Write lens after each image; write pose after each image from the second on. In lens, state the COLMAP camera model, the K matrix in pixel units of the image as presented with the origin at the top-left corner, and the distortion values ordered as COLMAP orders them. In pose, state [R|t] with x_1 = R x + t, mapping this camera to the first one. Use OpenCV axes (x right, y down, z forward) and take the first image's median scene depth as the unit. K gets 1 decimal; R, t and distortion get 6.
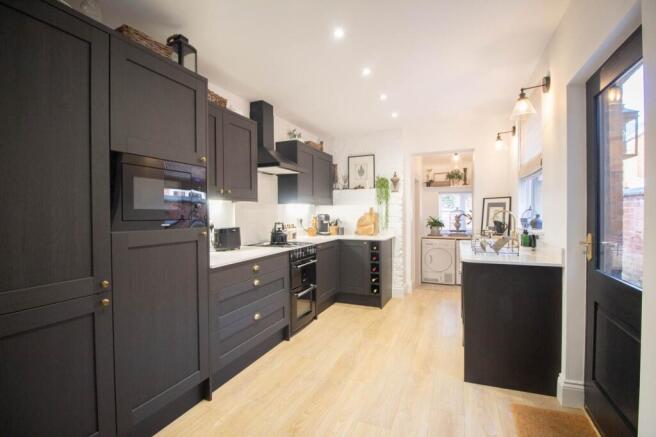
lens RADIAL K [[302.9, 0, 333.8], [0, 302.9, 215.2], [0, 0, 1]] dist [-0.001075, -0.014674]
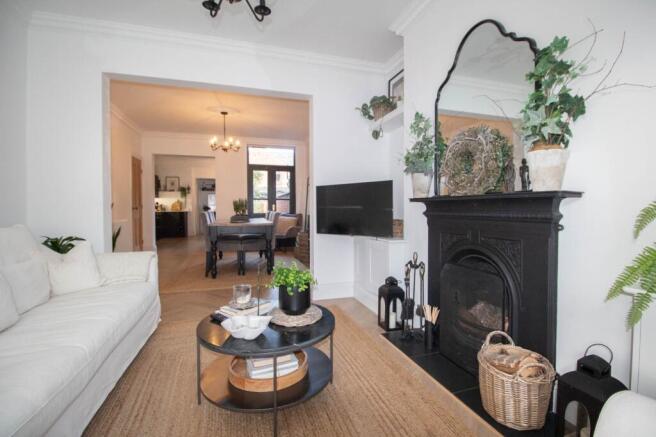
lens RADIAL K [[302.9, 0, 333.8], [0, 302.9, 215.2], [0, 0, 1]] dist [-0.001075, -0.014674]
pose [[0.754447, -0.003693, 0.656350, -0.489022], [-0.000354, 0.999982, 0.006033, 0.078857], [-0.656360, -0.004783, 0.754432, -1.516810]]
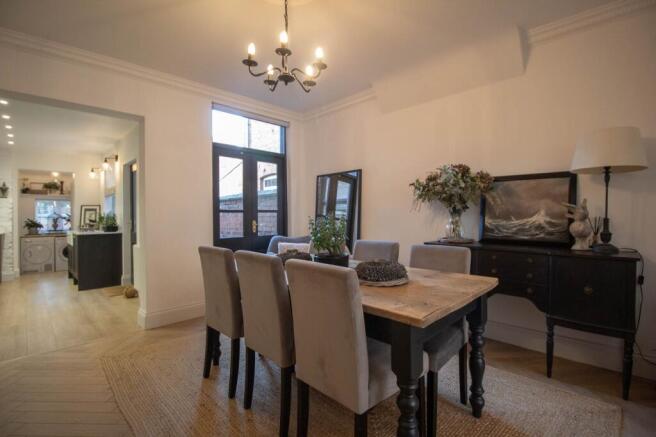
lens RADIAL K [[302.9, 0, 333.8], [0, 302.9, 215.2], [0, 0, 1]] dist [-0.001075, -0.014674]
pose [[0.370409, 0.006860, 0.928843, -0.415639], [0.018915, 0.999710, -0.014927, 0.038042], [-0.928676, 0.023098, 0.370172, -0.703478]]
